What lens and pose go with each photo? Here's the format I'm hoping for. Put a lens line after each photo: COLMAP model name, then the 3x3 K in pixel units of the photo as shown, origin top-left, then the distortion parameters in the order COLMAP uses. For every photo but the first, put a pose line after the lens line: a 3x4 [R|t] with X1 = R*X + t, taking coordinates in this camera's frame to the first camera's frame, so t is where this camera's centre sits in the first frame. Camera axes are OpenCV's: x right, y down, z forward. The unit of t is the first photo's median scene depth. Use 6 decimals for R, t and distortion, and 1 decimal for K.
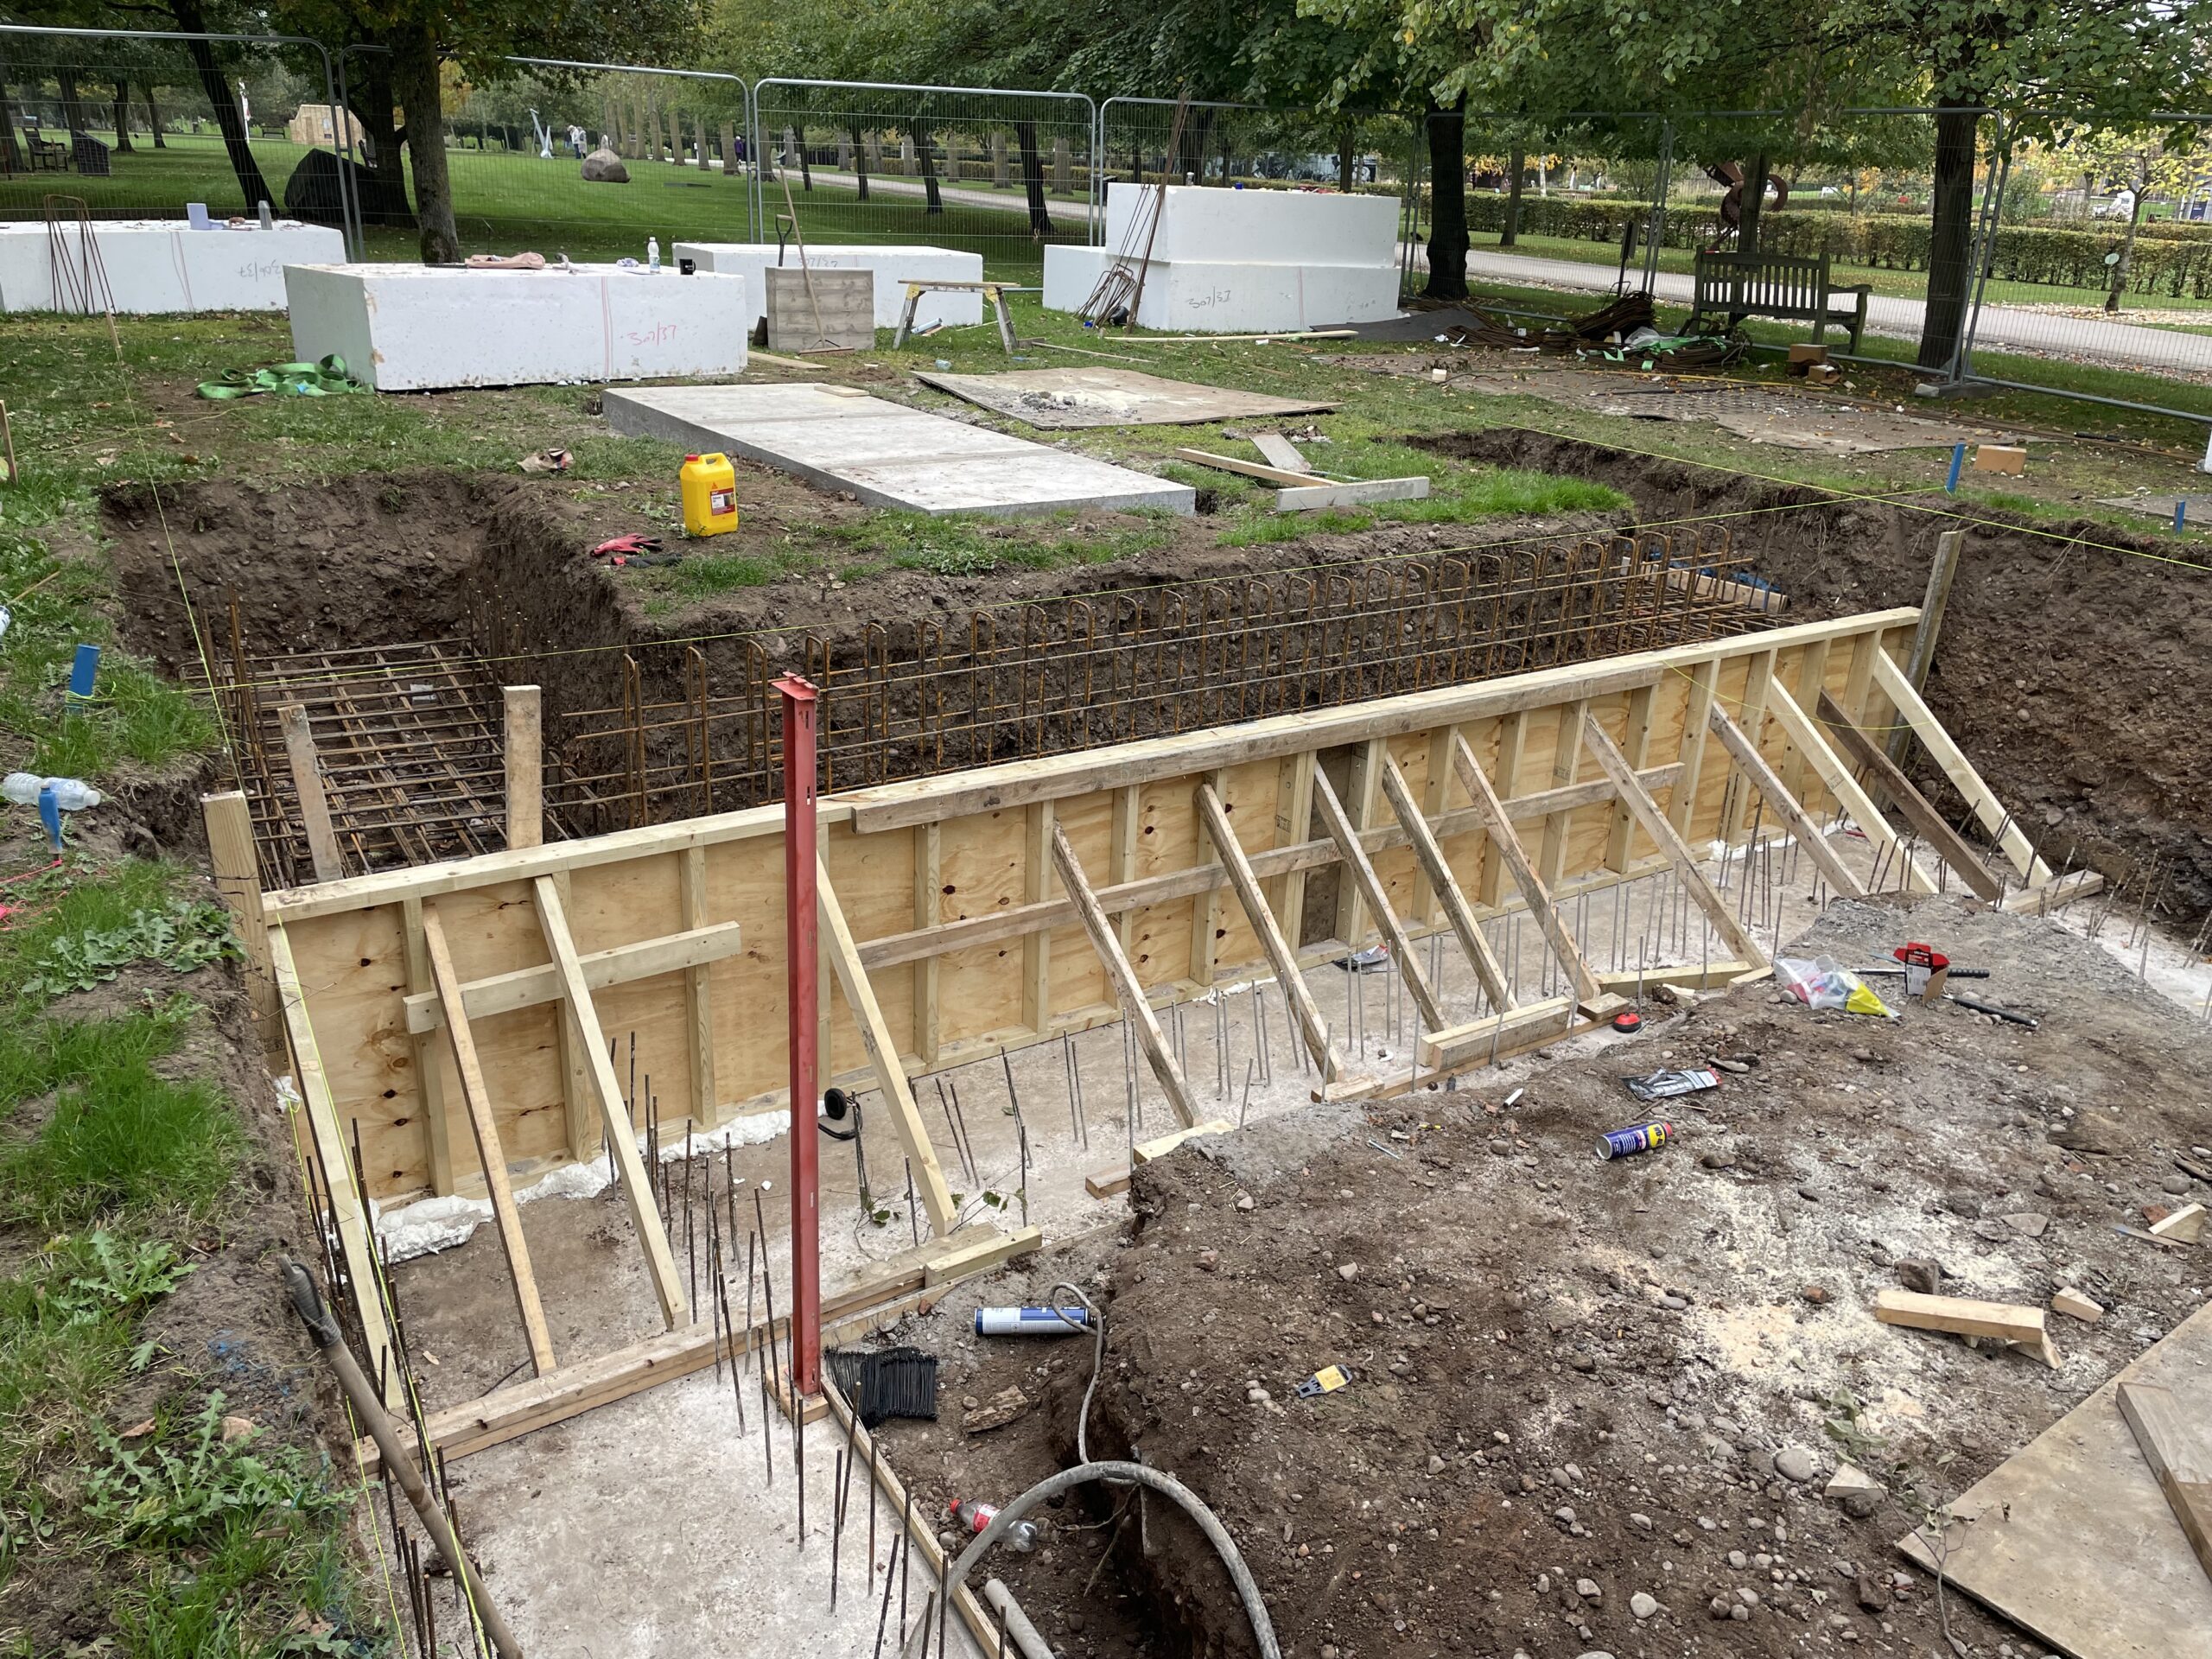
lens RADIAL K [[1632.0, 0, 1107.2], [0, 1632.0, 841.1], [0, 0, 1]] dist [0.015558, -0.035317]
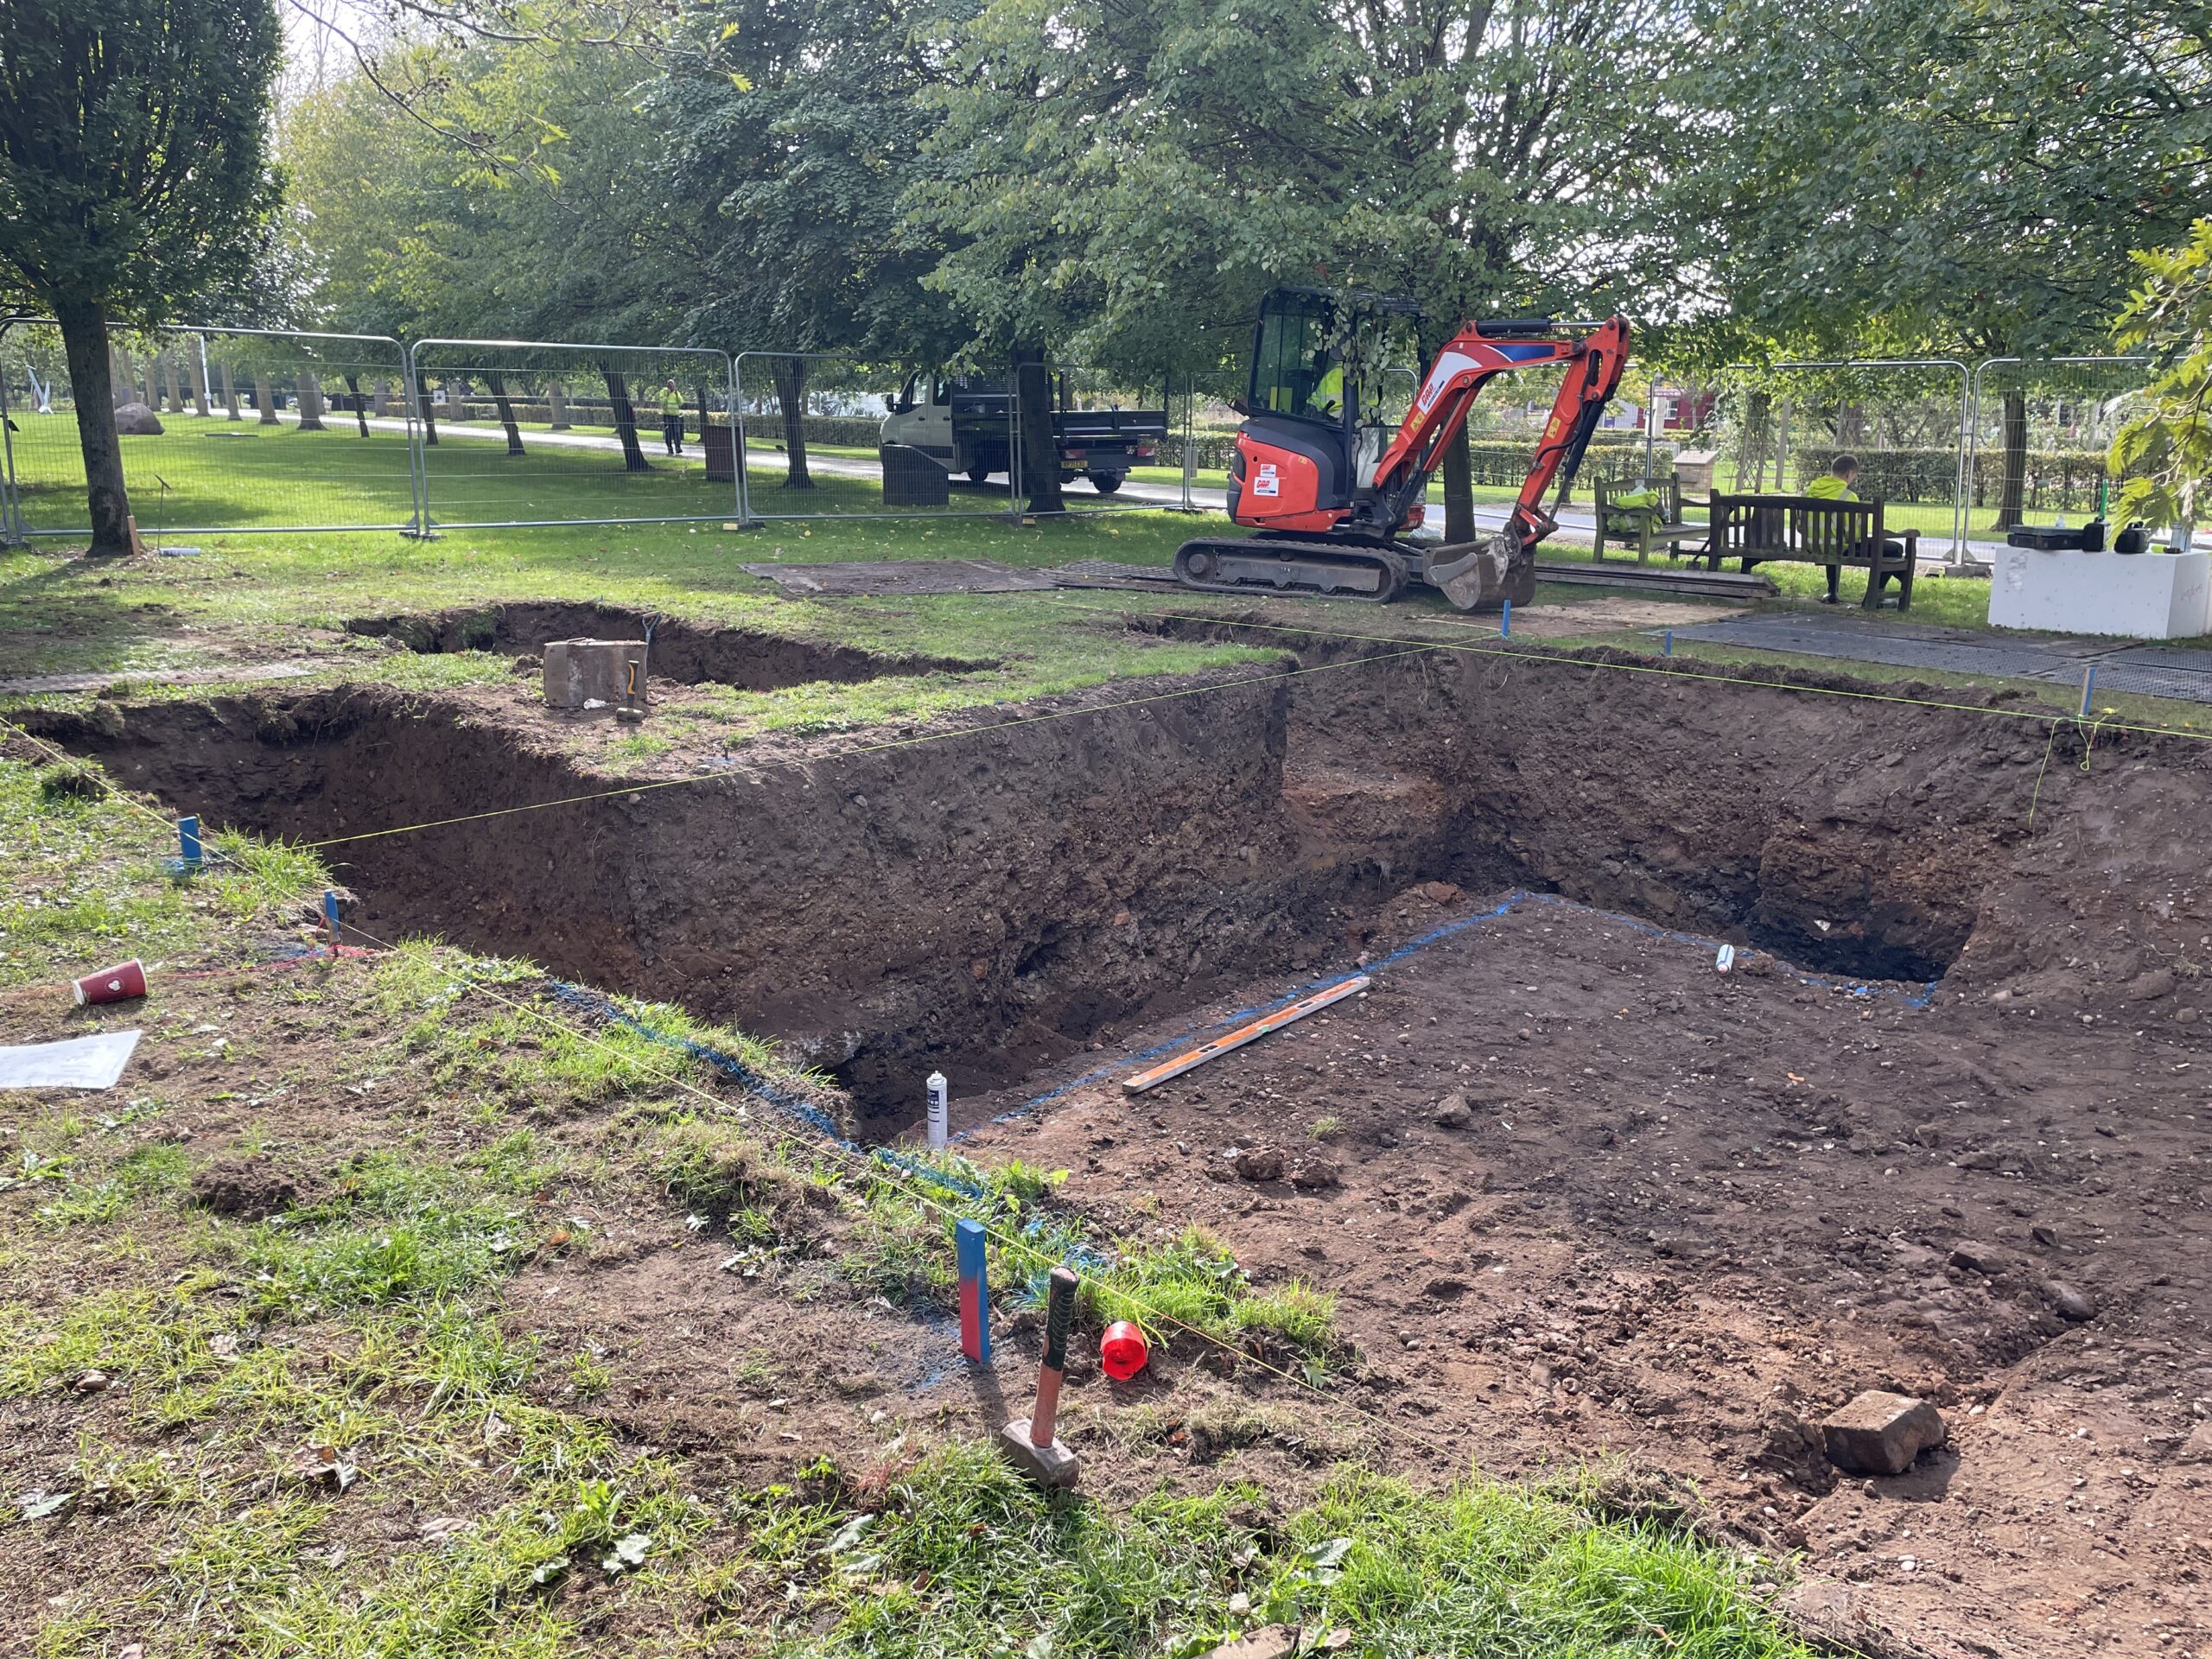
lens RADIAL K [[1632.0, 0, 1100.8], [0, 1632.0, 819.7], [0, 0, 1]] dist [0.015558, -0.035317]
pose [[0.962005, -0.082923, 0.260134, -0.168098], [0.118980, 0.984862, -0.126057, 0.065337], [-0.245743, 0.152218, 0.957309, -0.174636]]
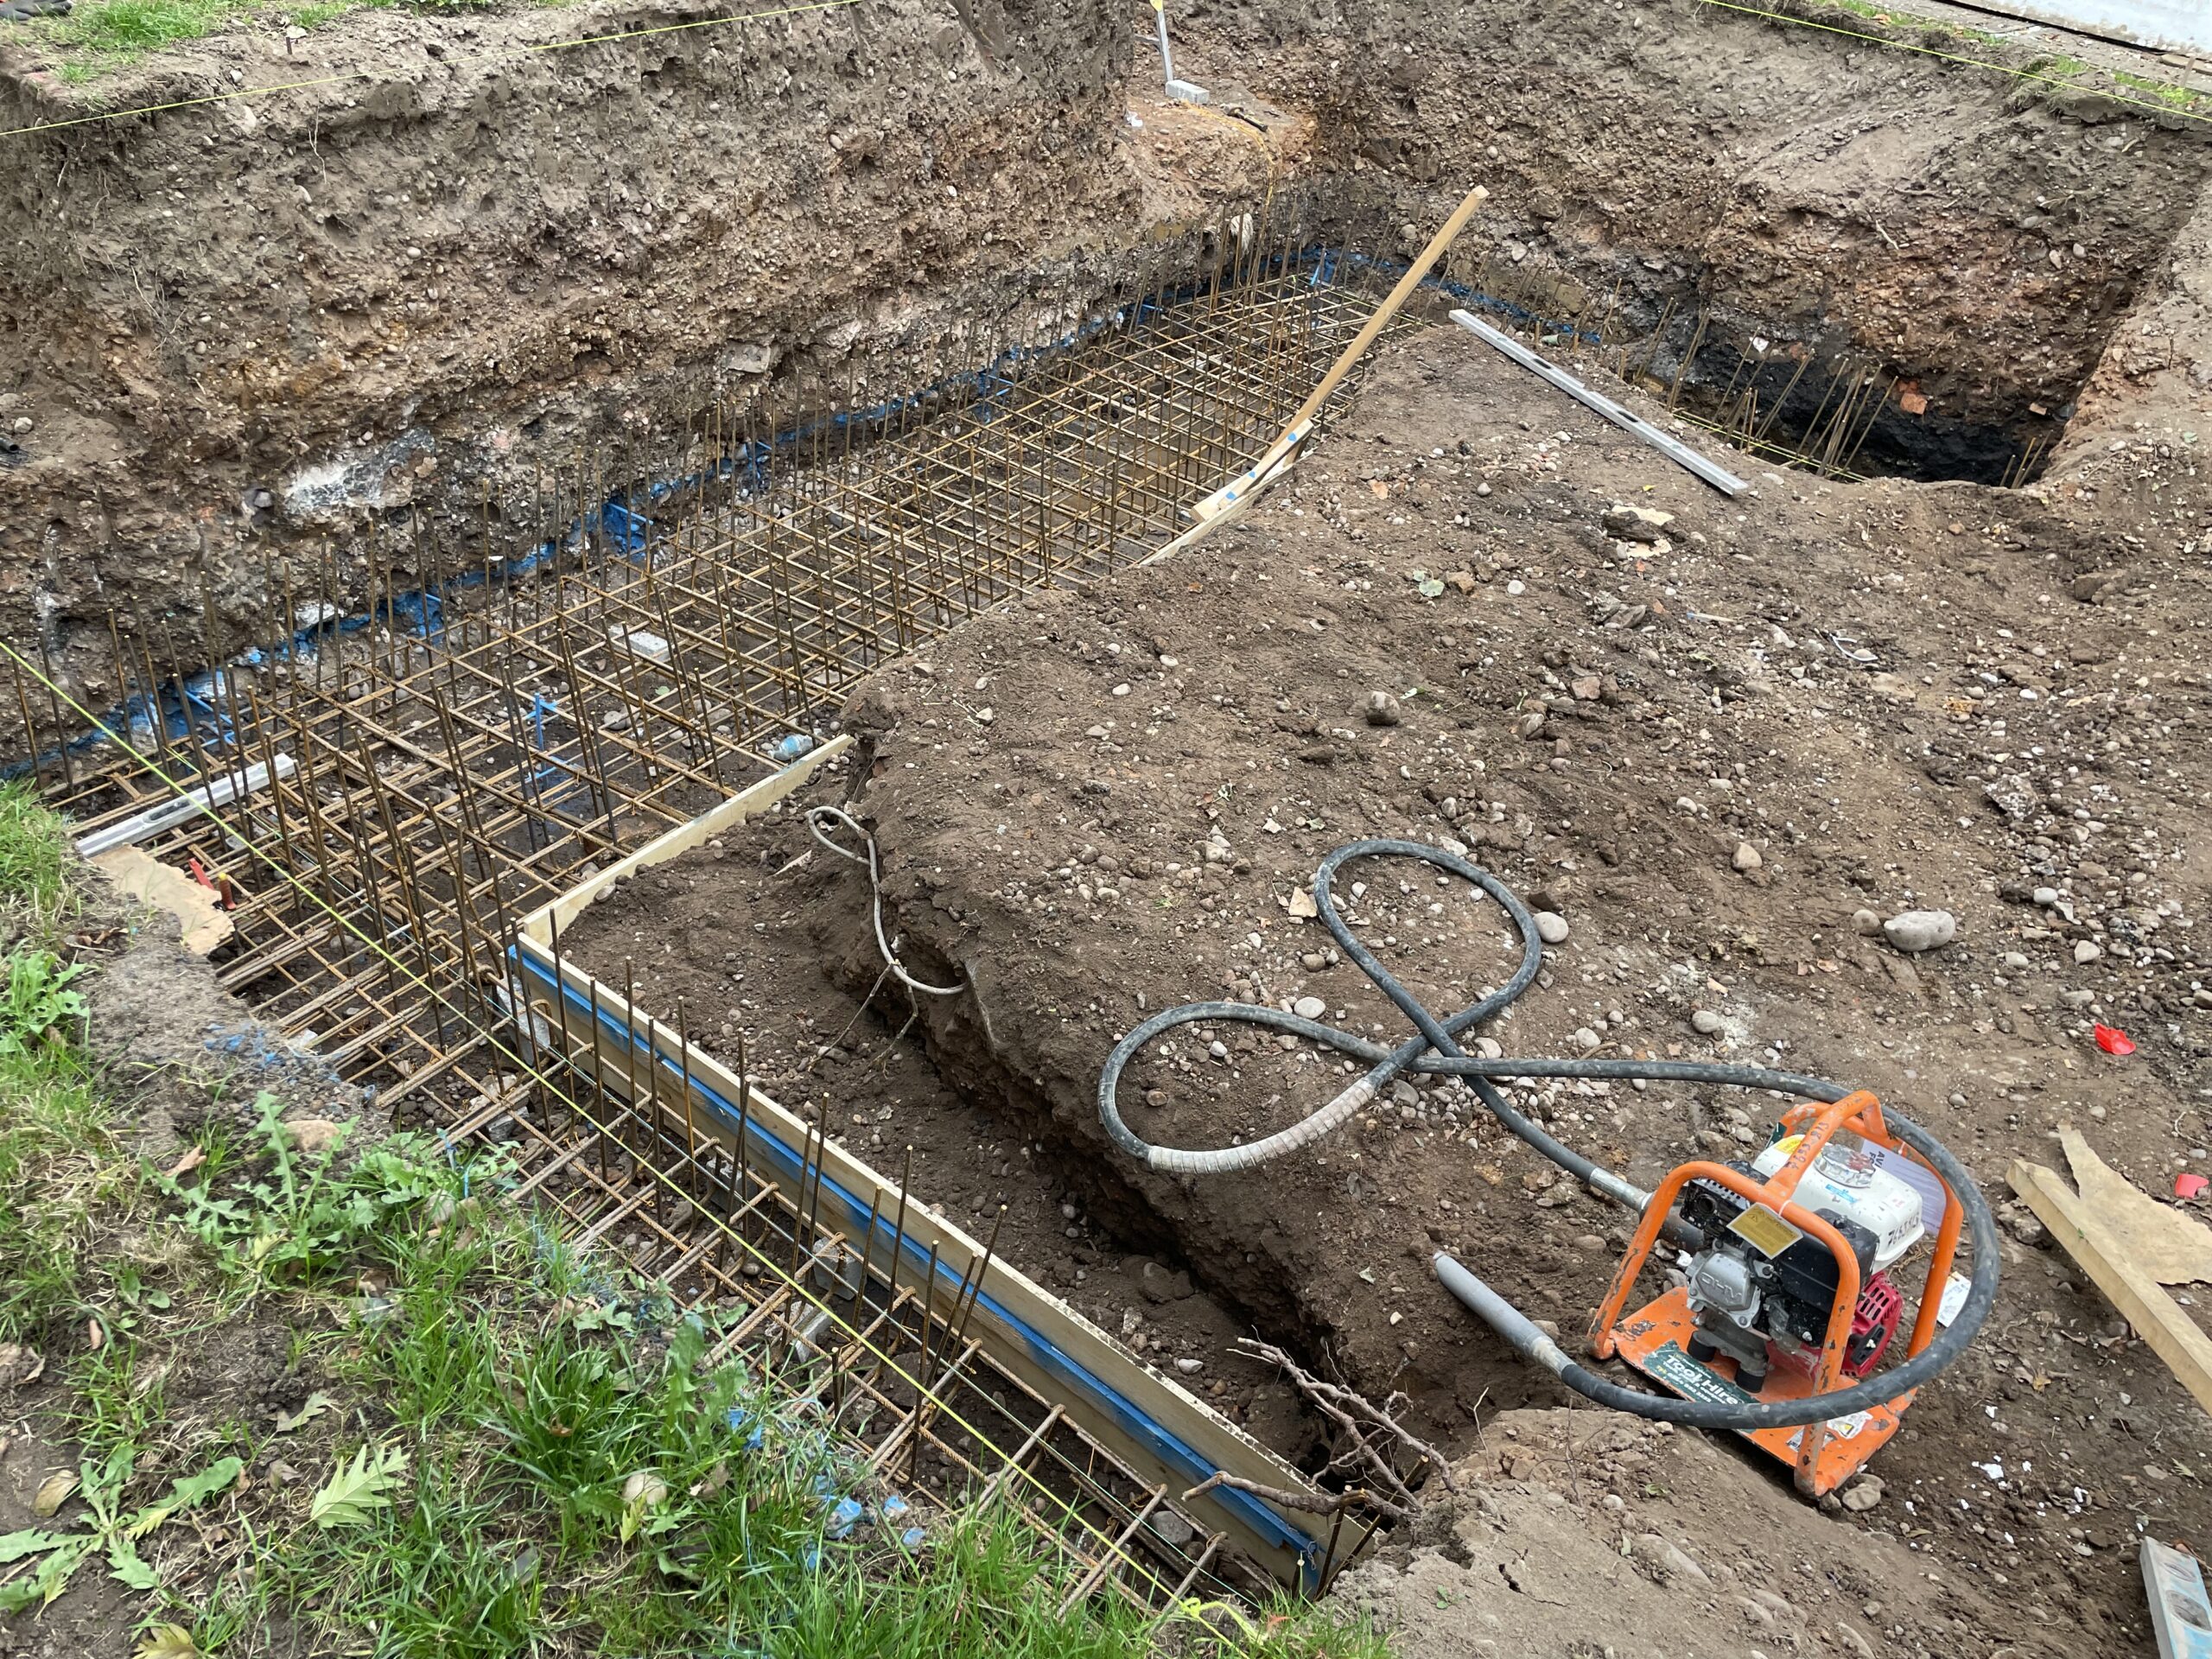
lens RADIAL K [[1632.0, 0, 1111.7], [0, 1632.0, 839.3], [0, 0, 1]] dist [0.015558, -0.035317]
pose [[0.922095, -0.187026, 0.338766, -0.110360], [0.080697, 0.949137, 0.304347, 0.002959], [-0.378456, -0.253299, 0.890287, 0.045797]]
